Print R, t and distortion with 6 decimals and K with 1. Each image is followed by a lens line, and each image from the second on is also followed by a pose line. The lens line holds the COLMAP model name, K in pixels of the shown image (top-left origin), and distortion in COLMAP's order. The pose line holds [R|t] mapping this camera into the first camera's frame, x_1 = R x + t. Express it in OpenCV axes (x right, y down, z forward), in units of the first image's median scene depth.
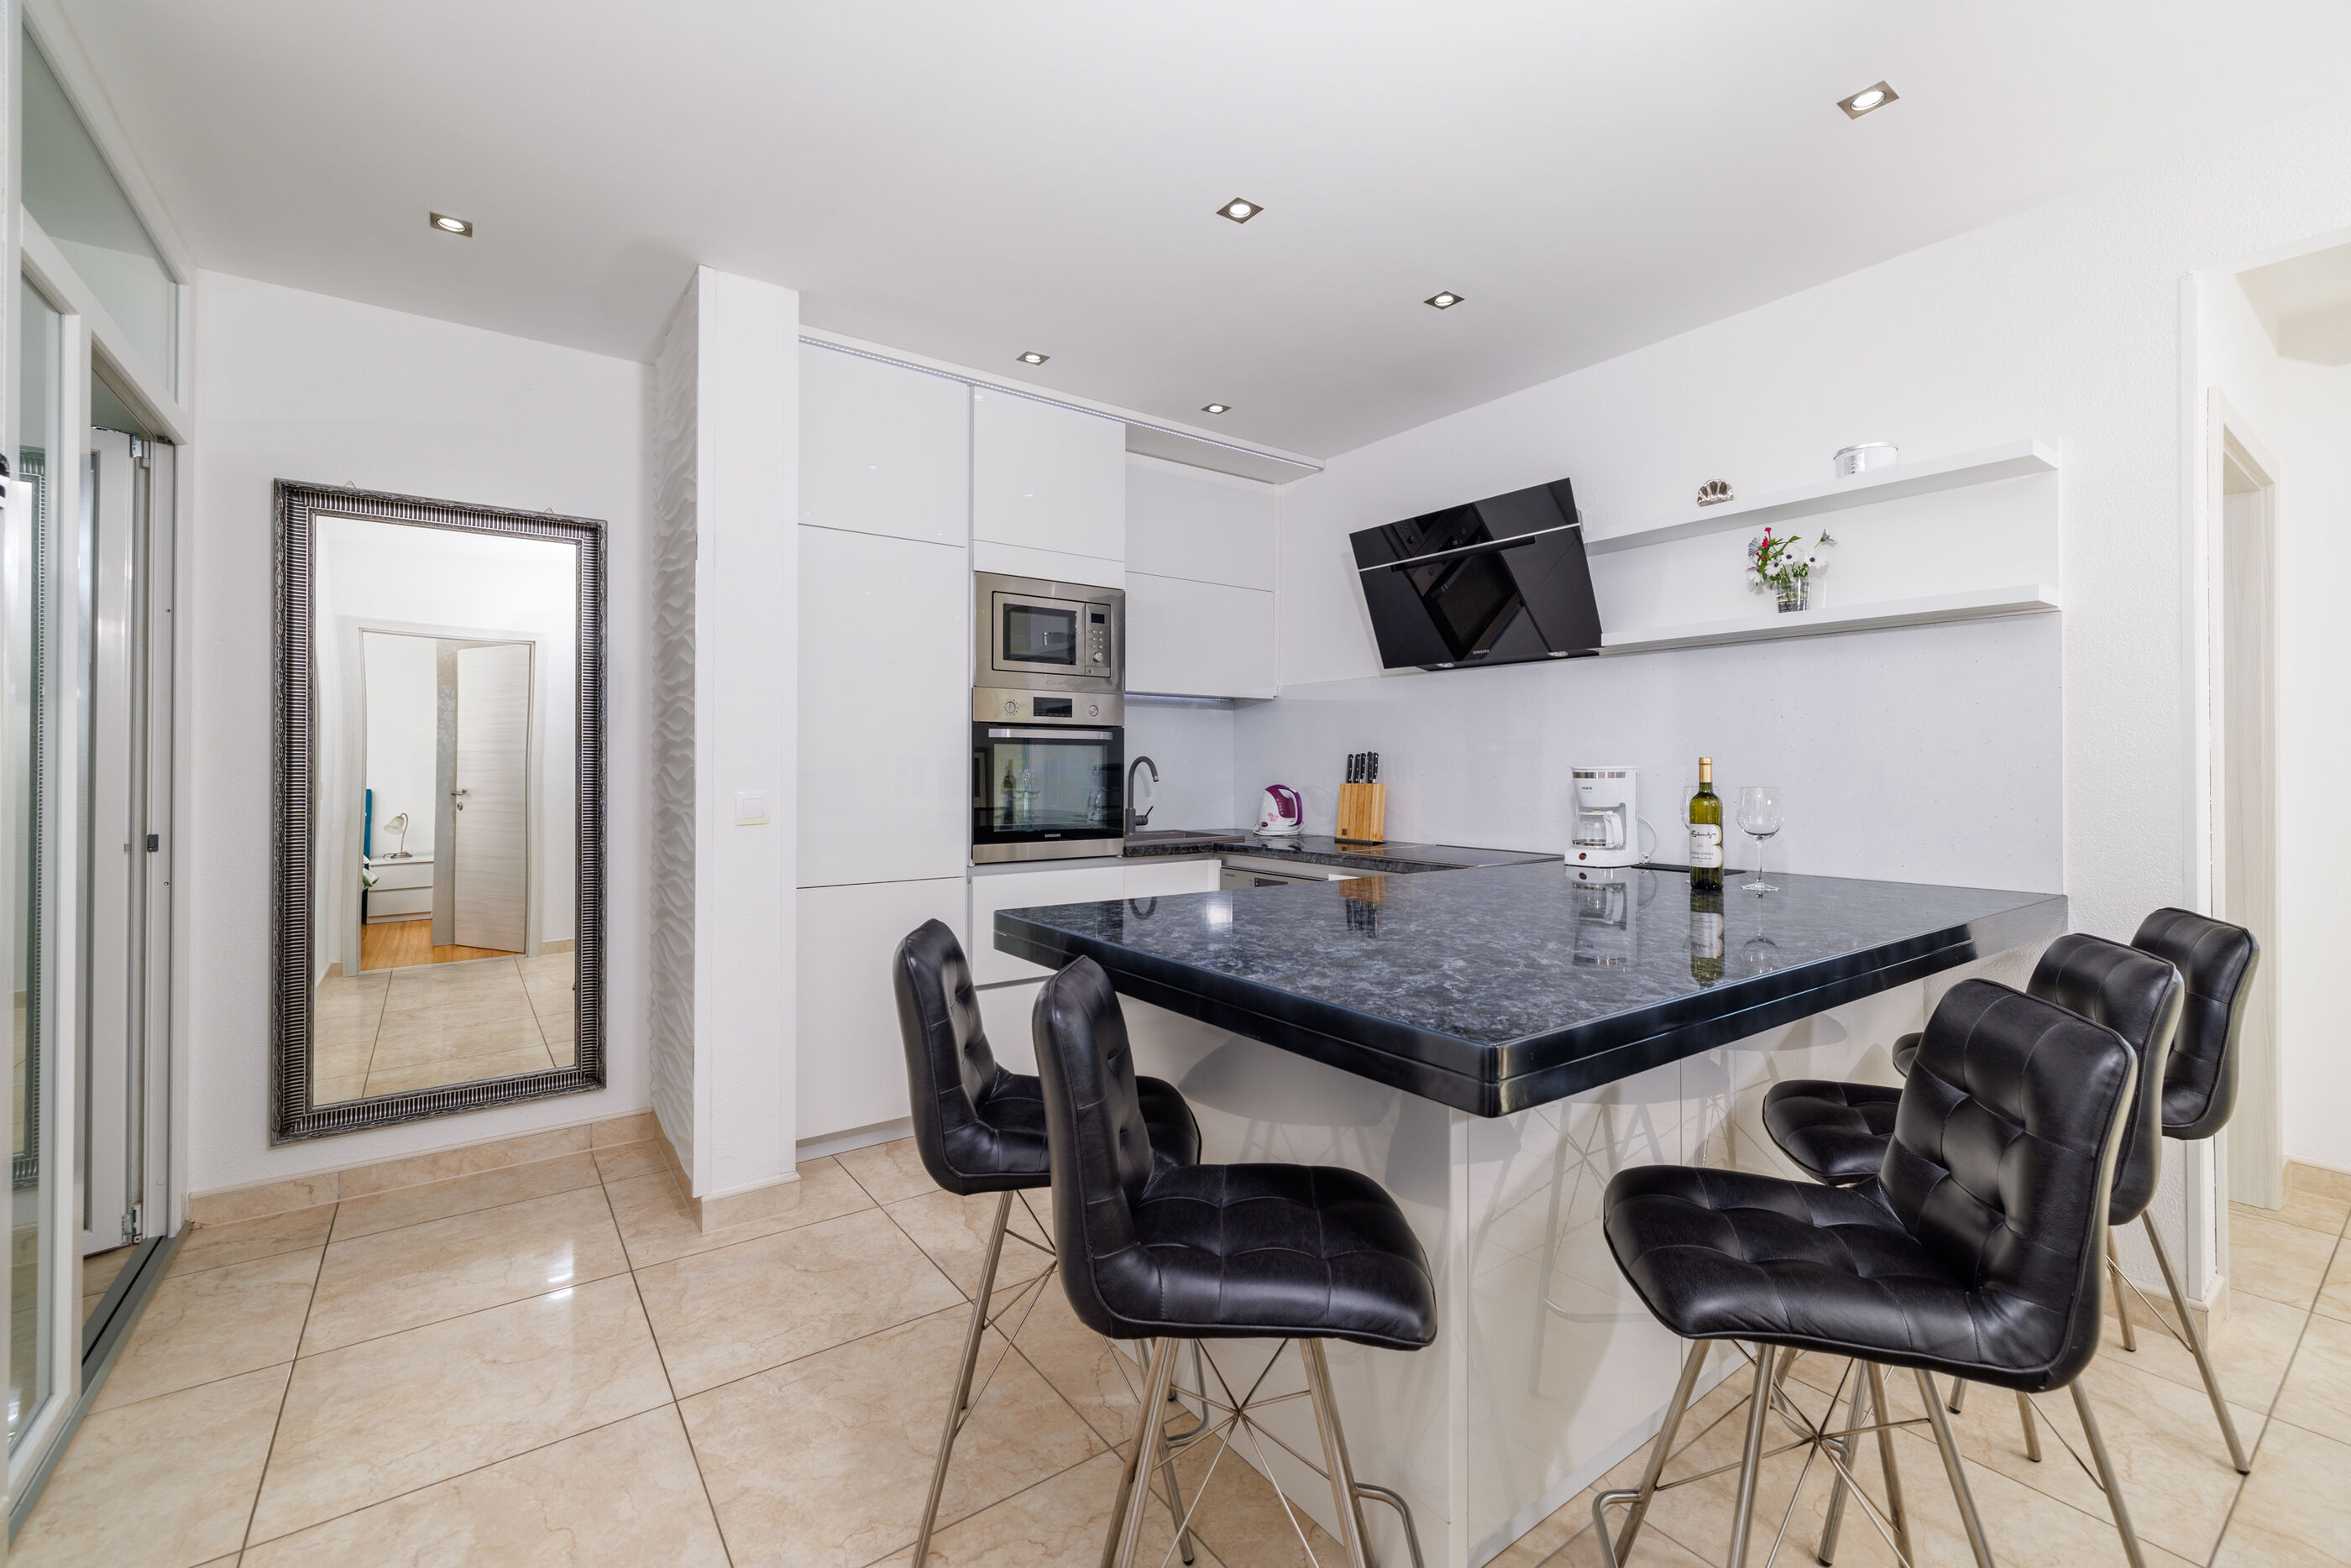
lens RADIAL K [[991.8, 0, 1184.7], [0, 991.8, 760.2], [0, 0, 1]] dist [0.000064, 0.000002]
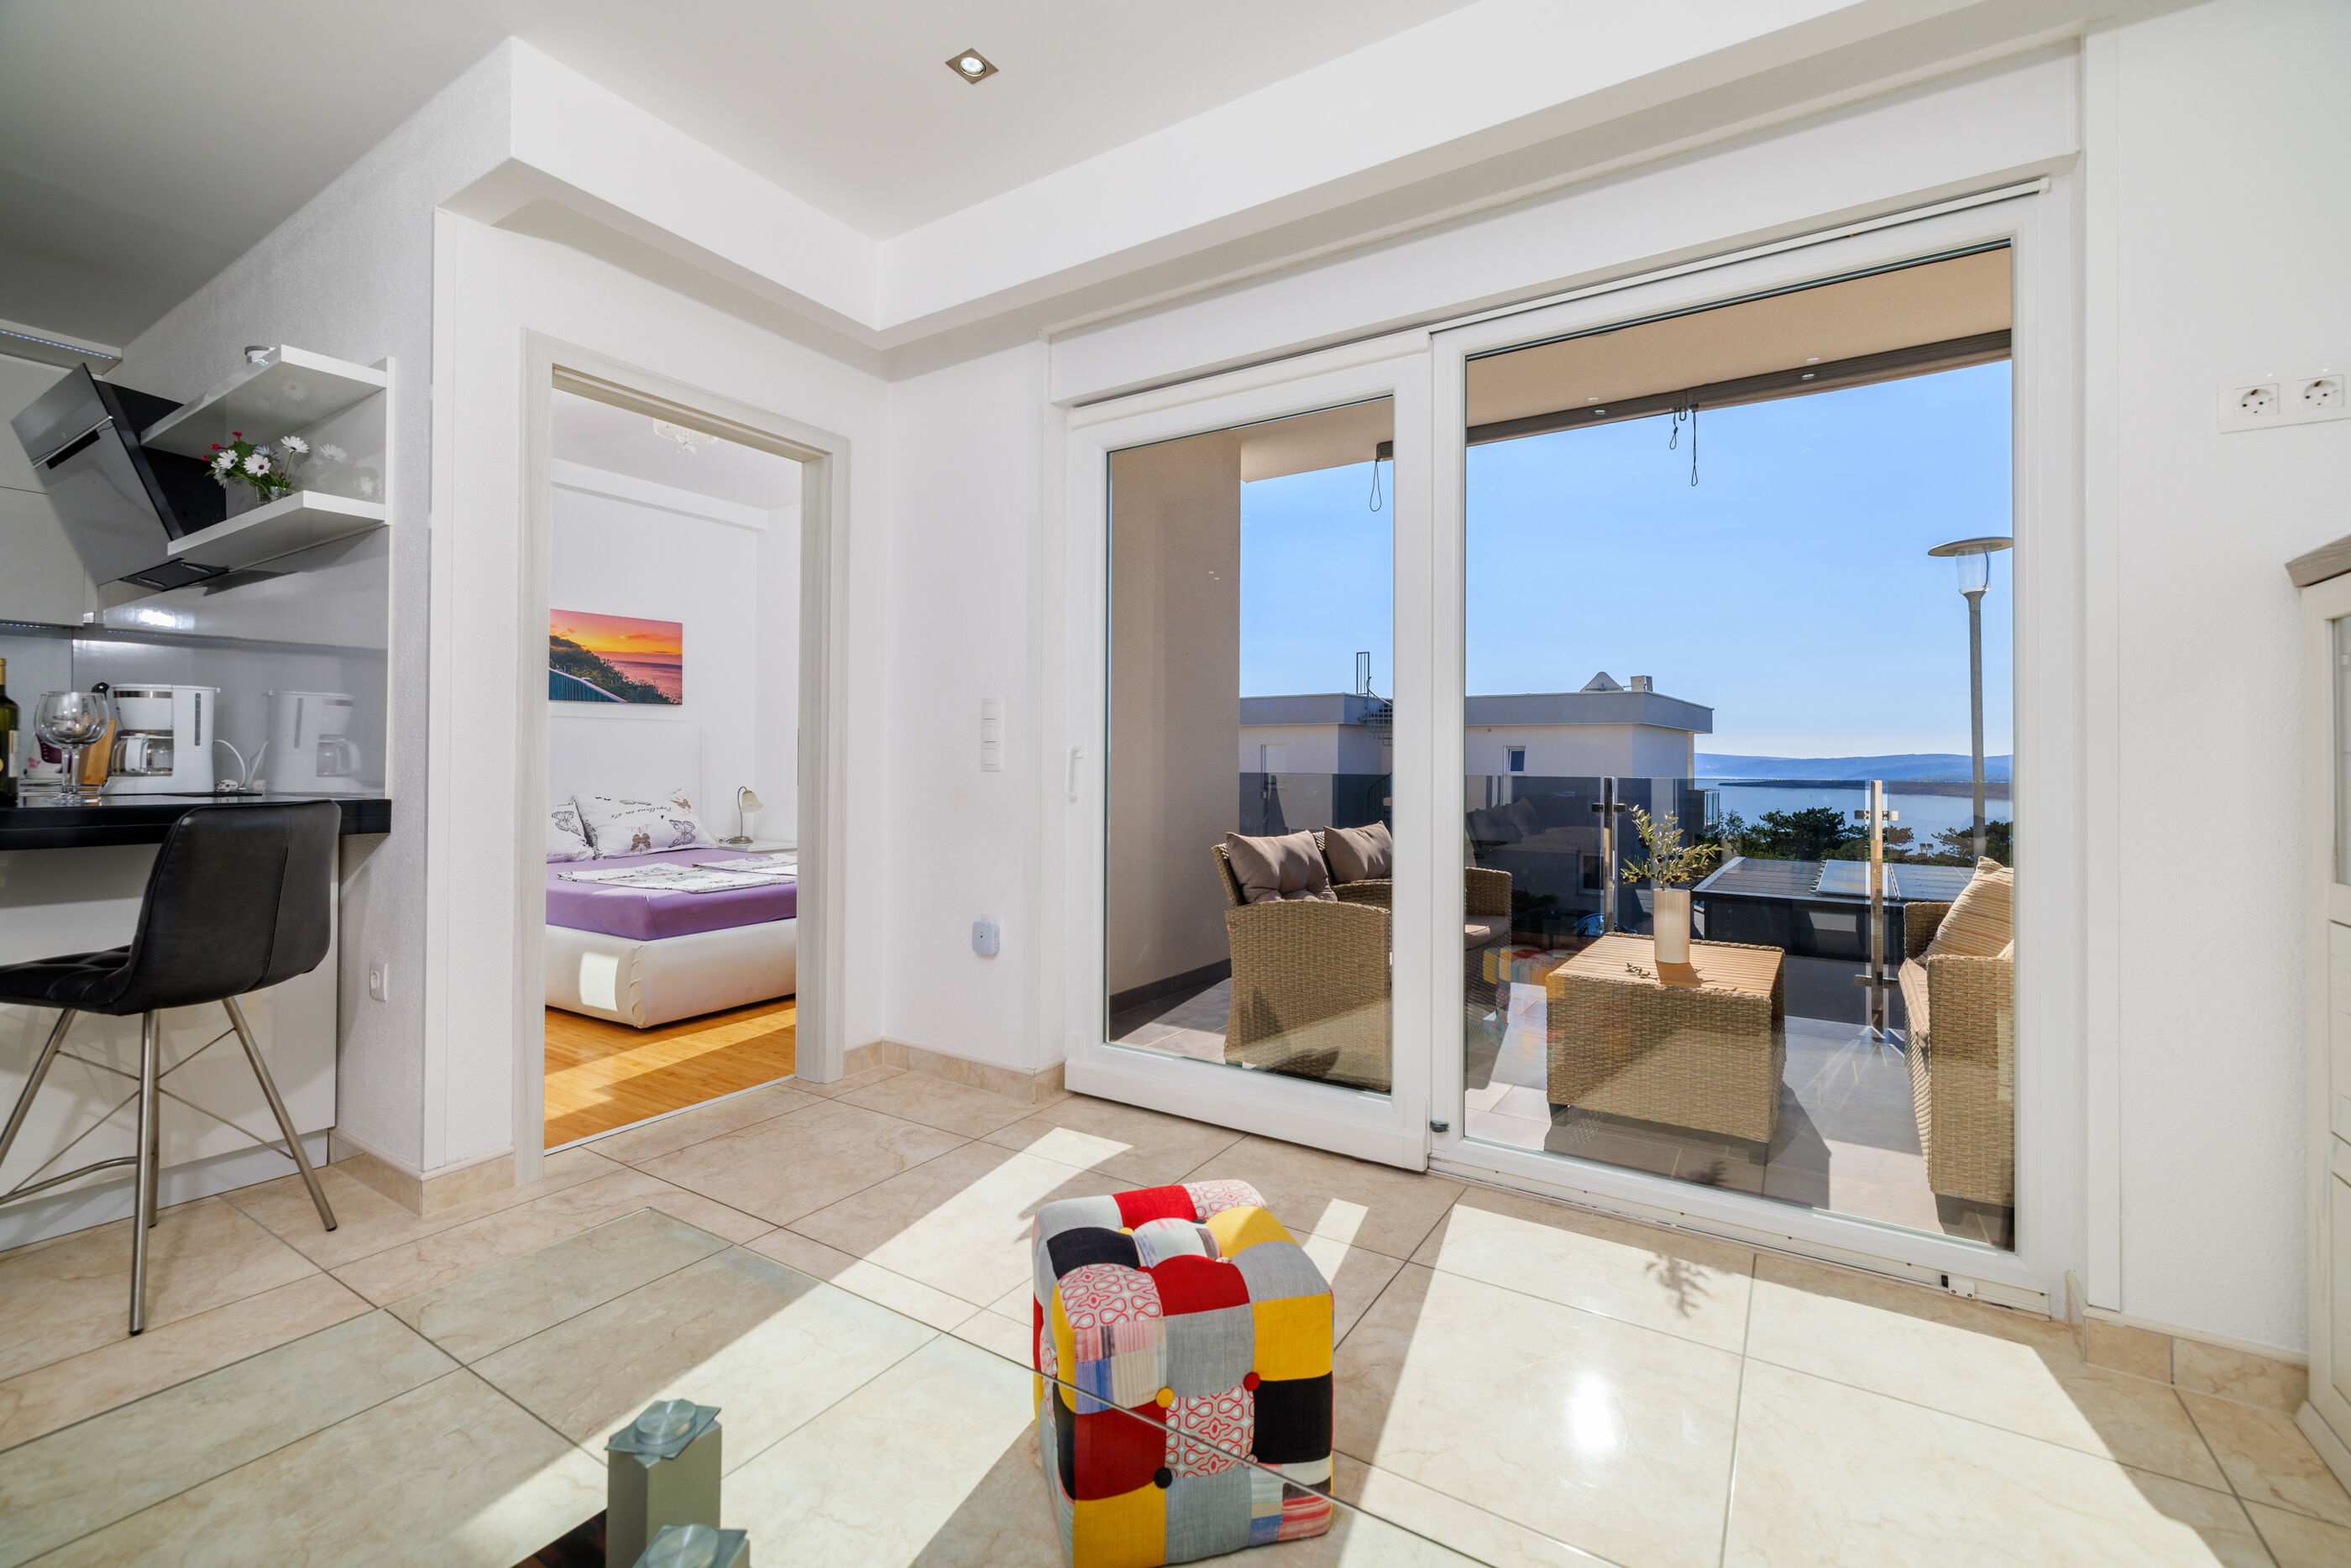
lens RADIAL K [[991.8, 0, 1185.5], [0, 991.8, 752.0], [0, 0, 1]] dist [0.000064, 0.000002]
pose [[0.928893, 0.008459, 0.370251, 0.881156], [-0.006789, 0.999960, -0.005814, 0.060104], [-0.370286, 0.002887, 0.928913, -0.187381]]
